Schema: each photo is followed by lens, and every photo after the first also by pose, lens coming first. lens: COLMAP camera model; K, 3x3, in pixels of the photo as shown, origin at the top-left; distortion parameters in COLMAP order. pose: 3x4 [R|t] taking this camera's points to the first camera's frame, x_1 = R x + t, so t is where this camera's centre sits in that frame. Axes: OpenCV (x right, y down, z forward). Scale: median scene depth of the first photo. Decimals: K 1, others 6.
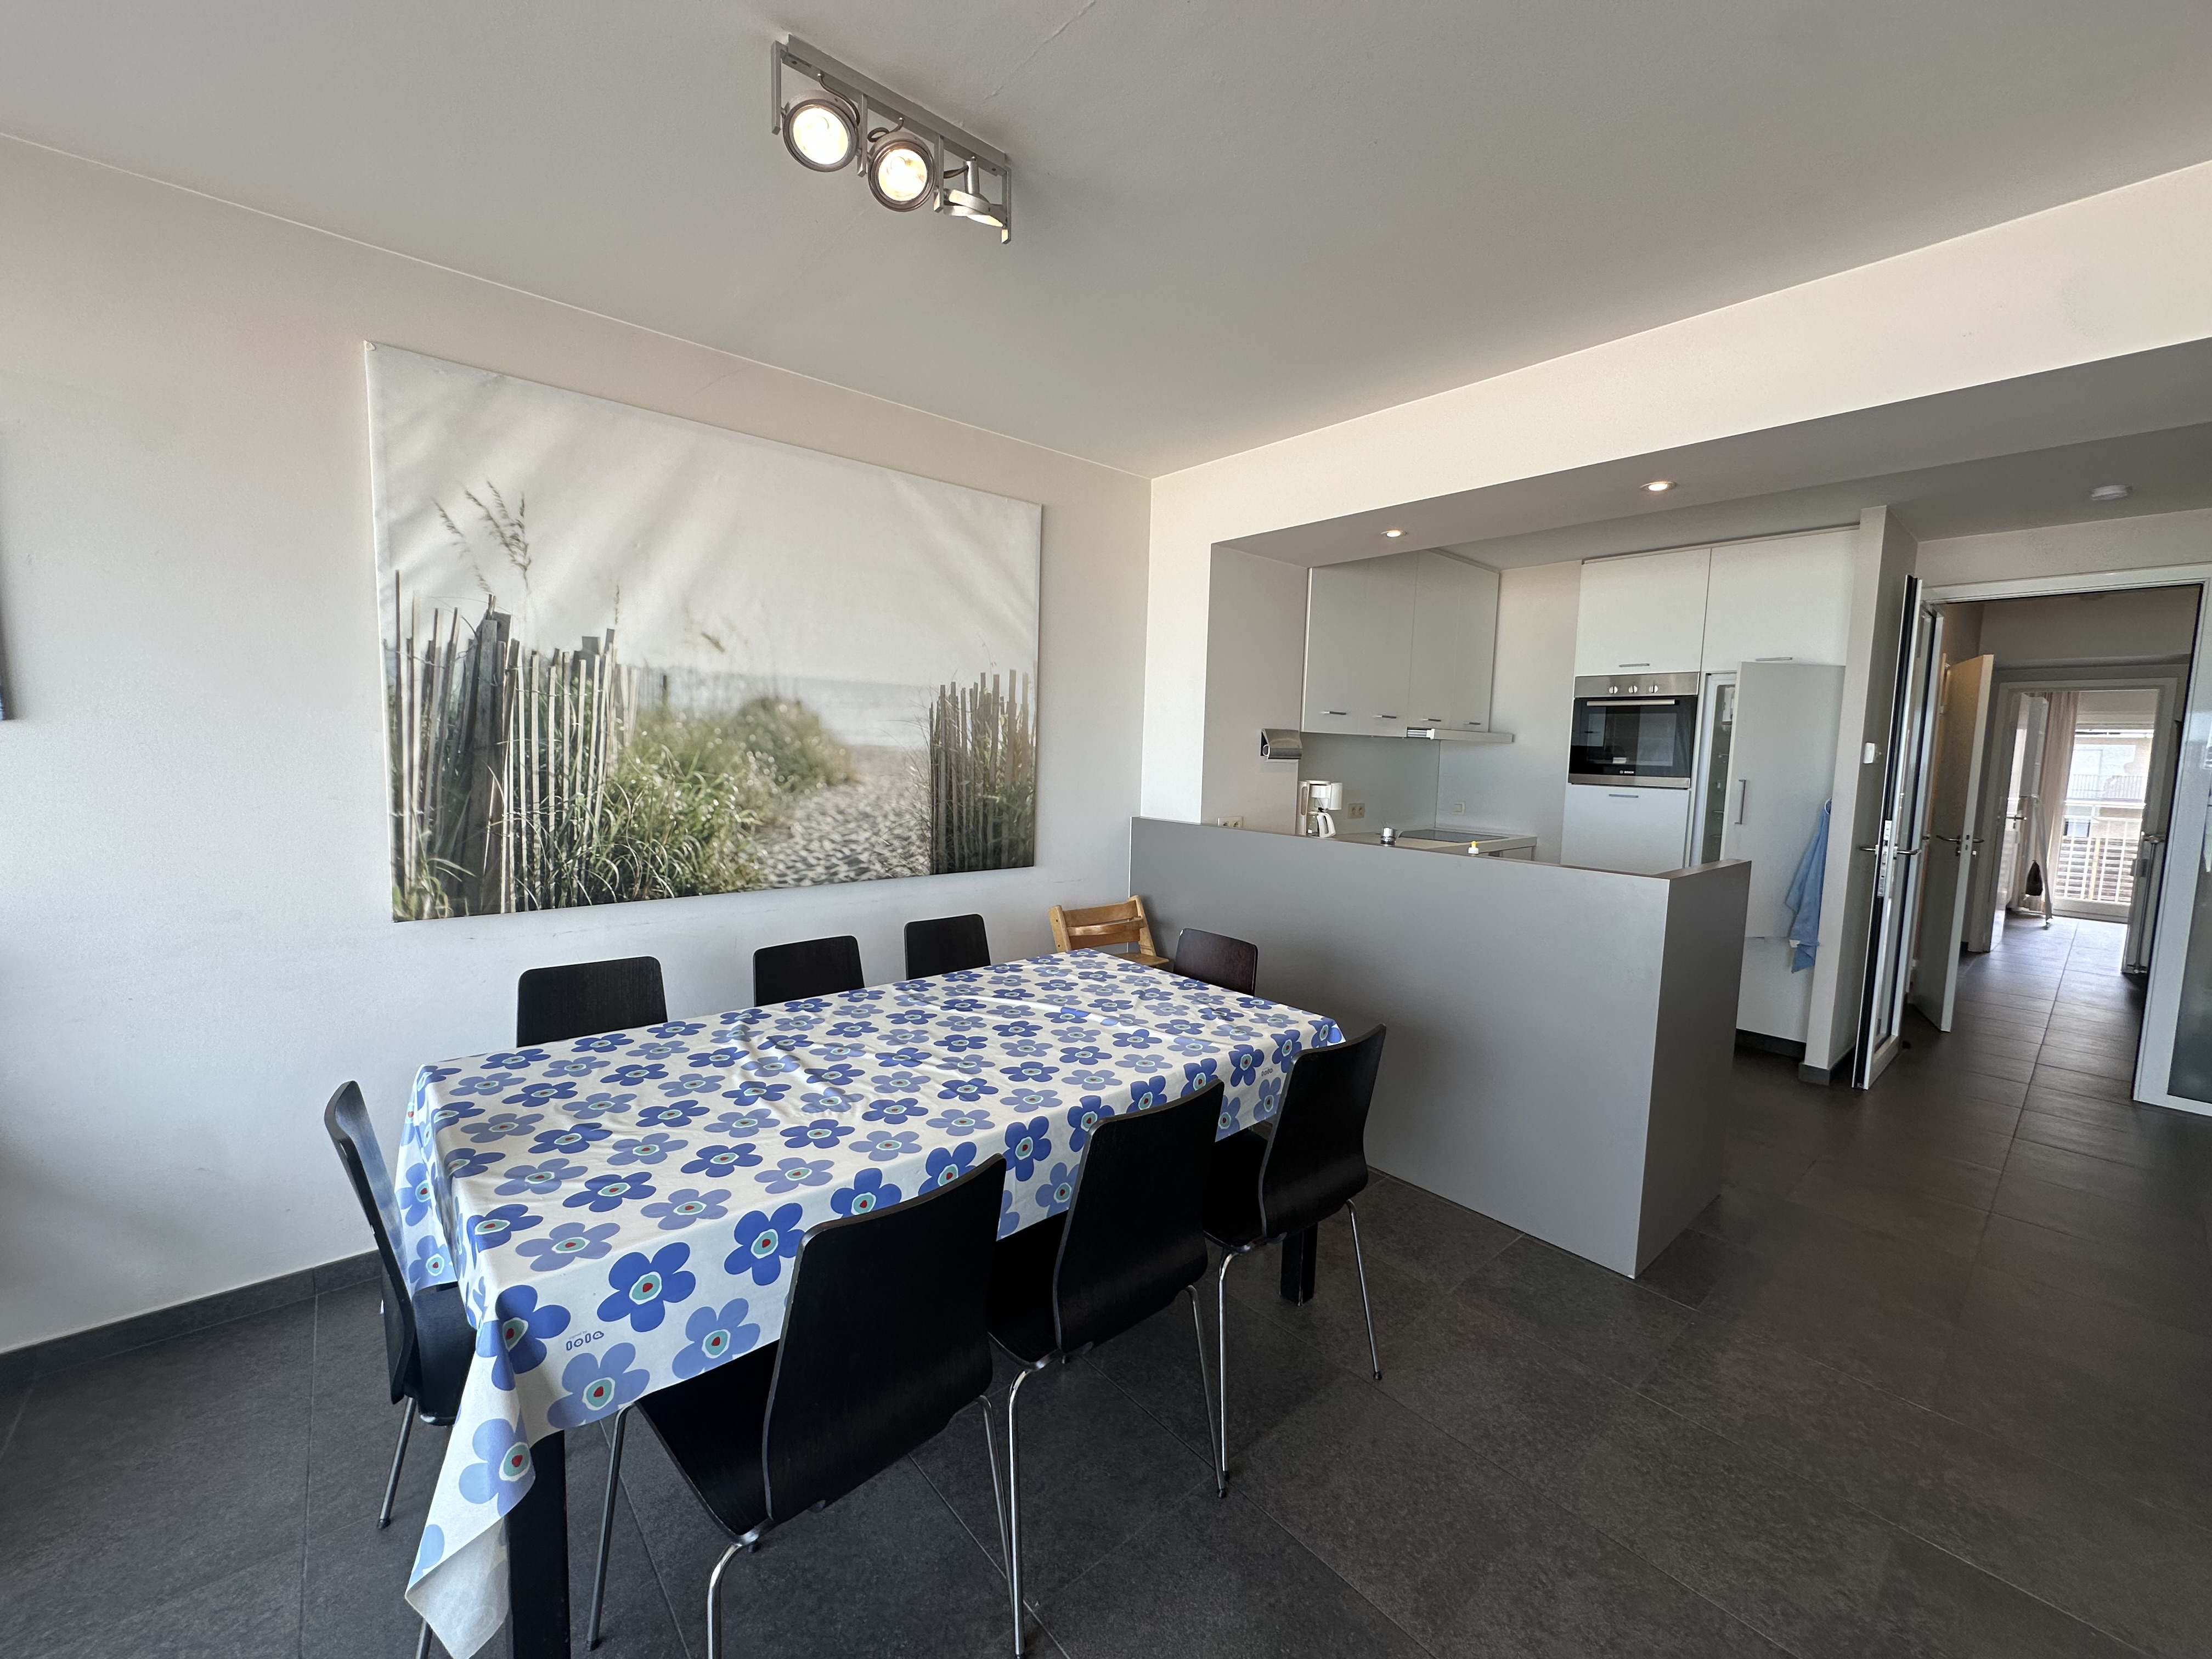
lens RADIAL K [[881.1, 0, 1106.0], [0, 881.1, 829.5], [0, 0, 1]] dist [-0.001753, -0.000195]
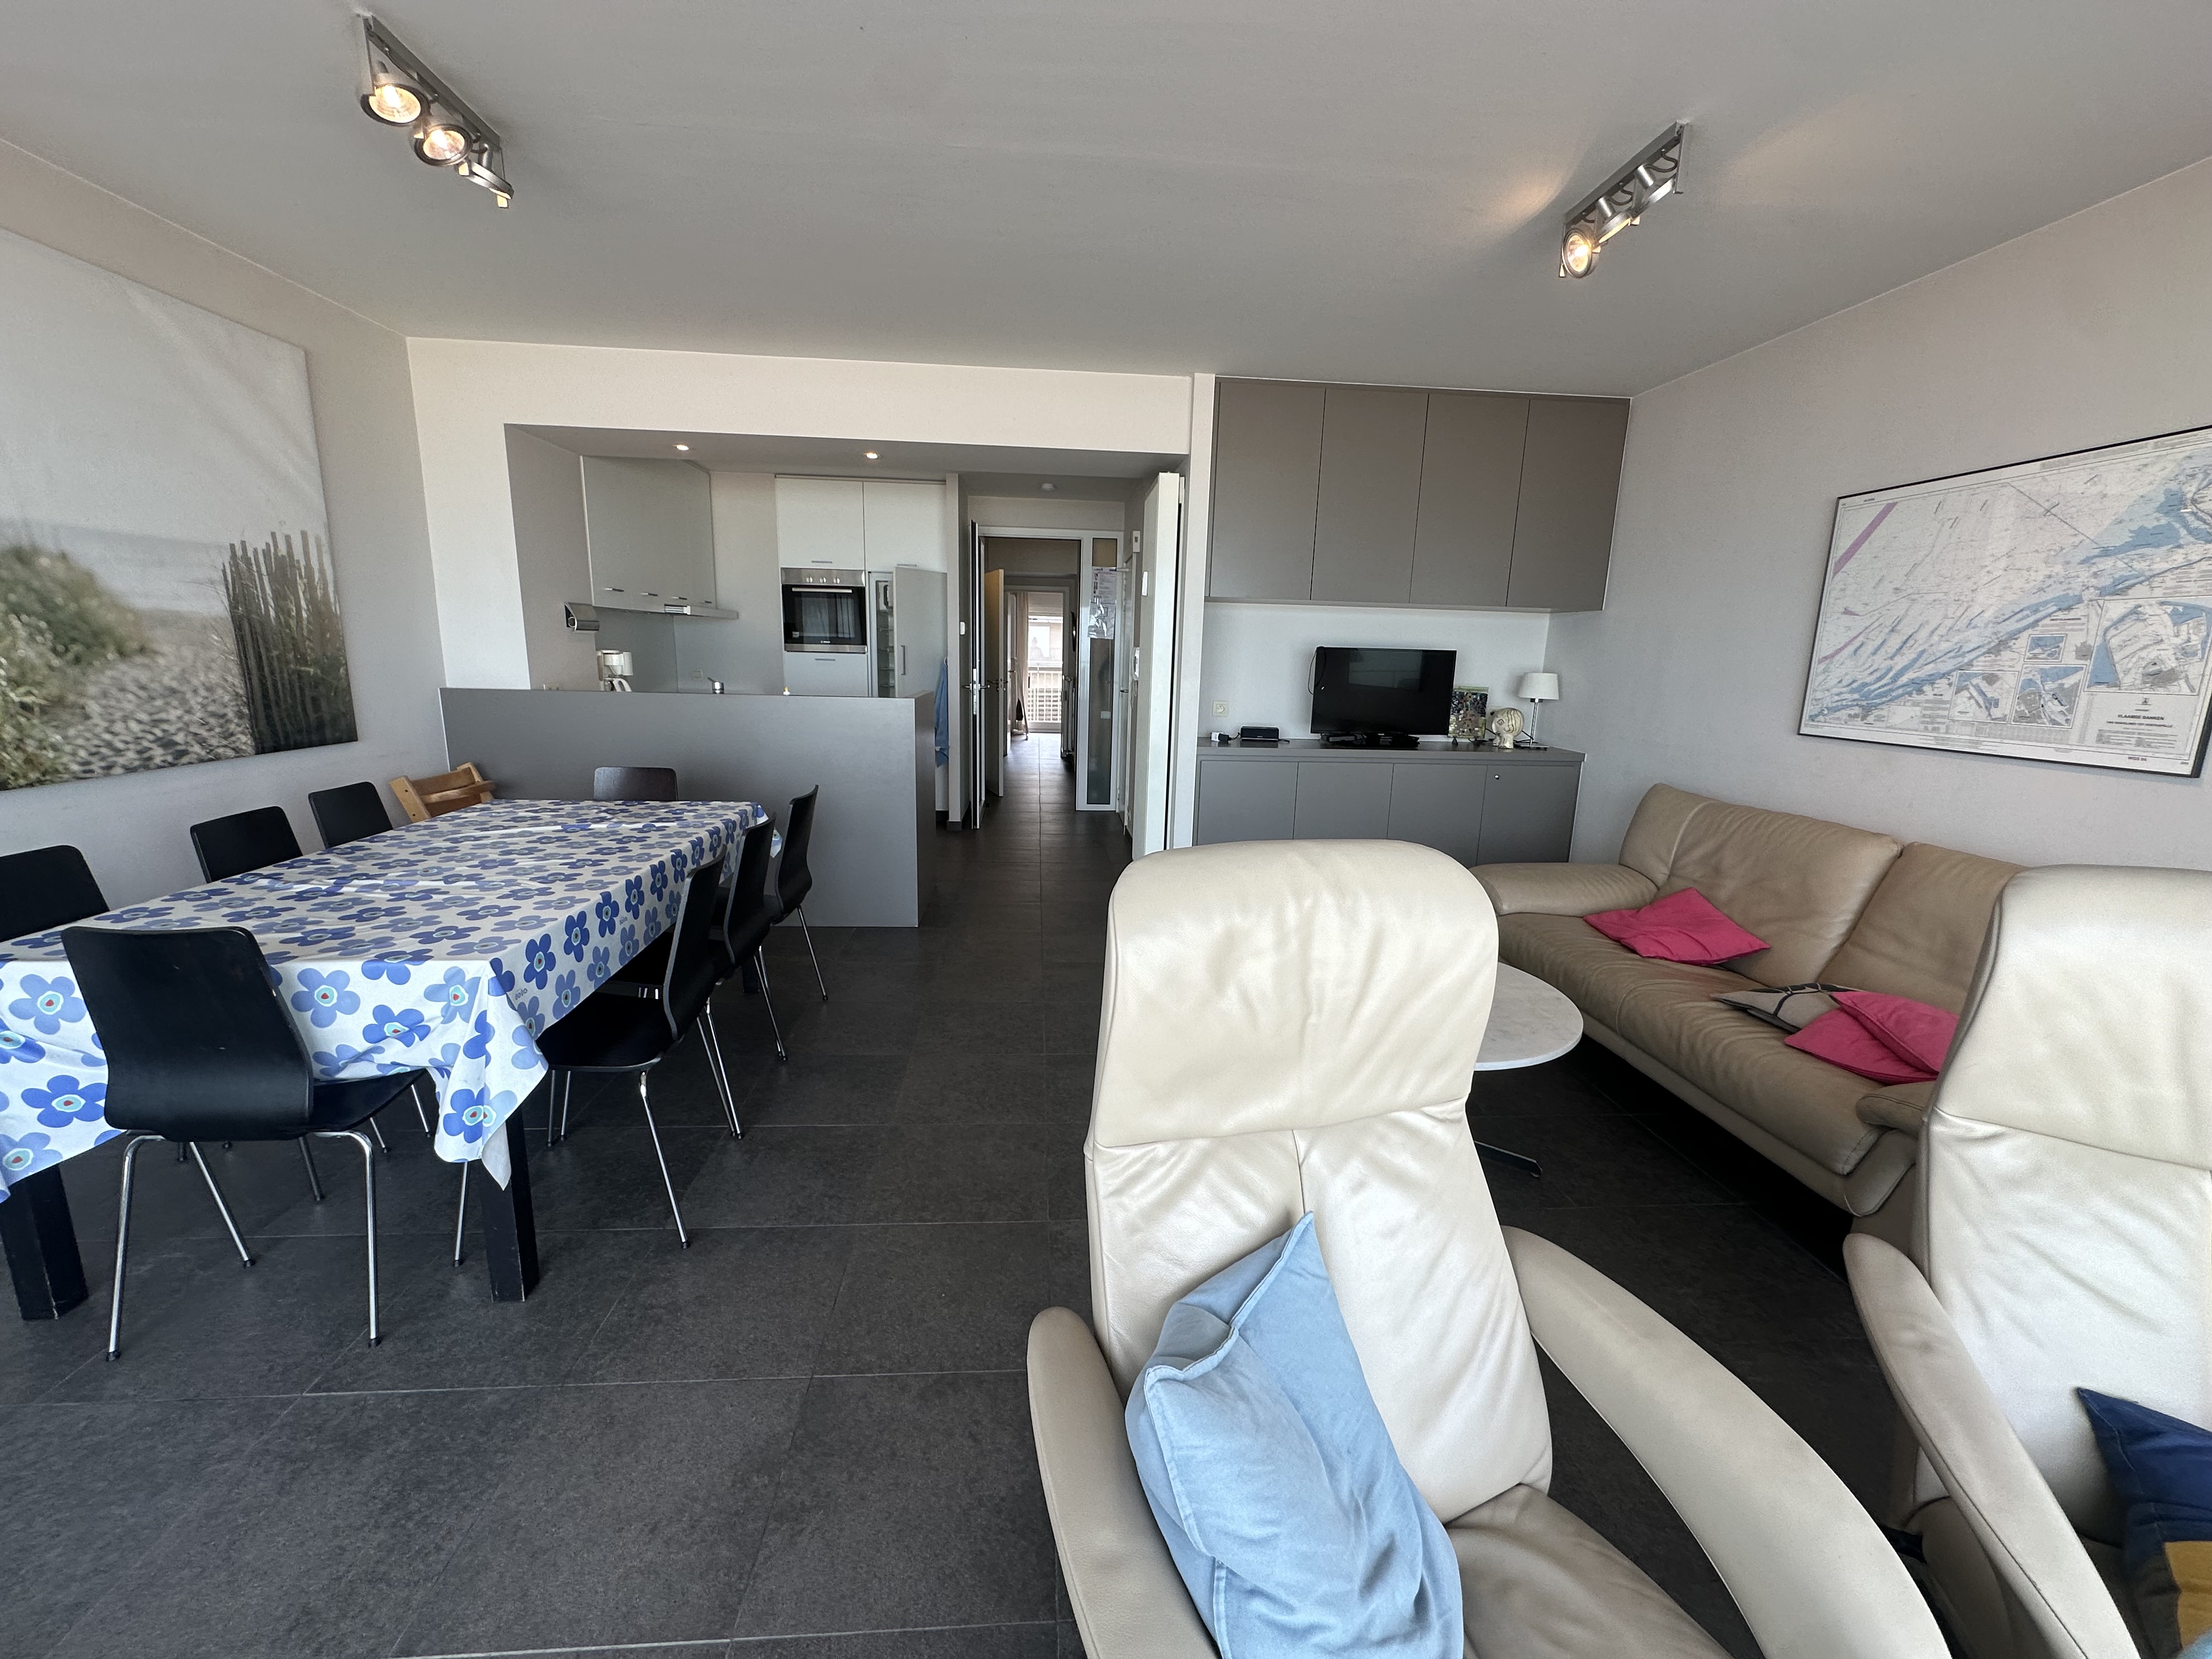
lens RADIAL K [[880.6, 0, 1106.0], [0, 880.6, 829.5], [0, 0, 1]] dist [-0.001435, 0.000039]
pose [[0.594227, -0.172743, 0.785528, -0.423844], [0.066300, 0.983860, 0.166205, 0.035747], [-0.801560, -0.046683, 0.596089, -0.281097]]
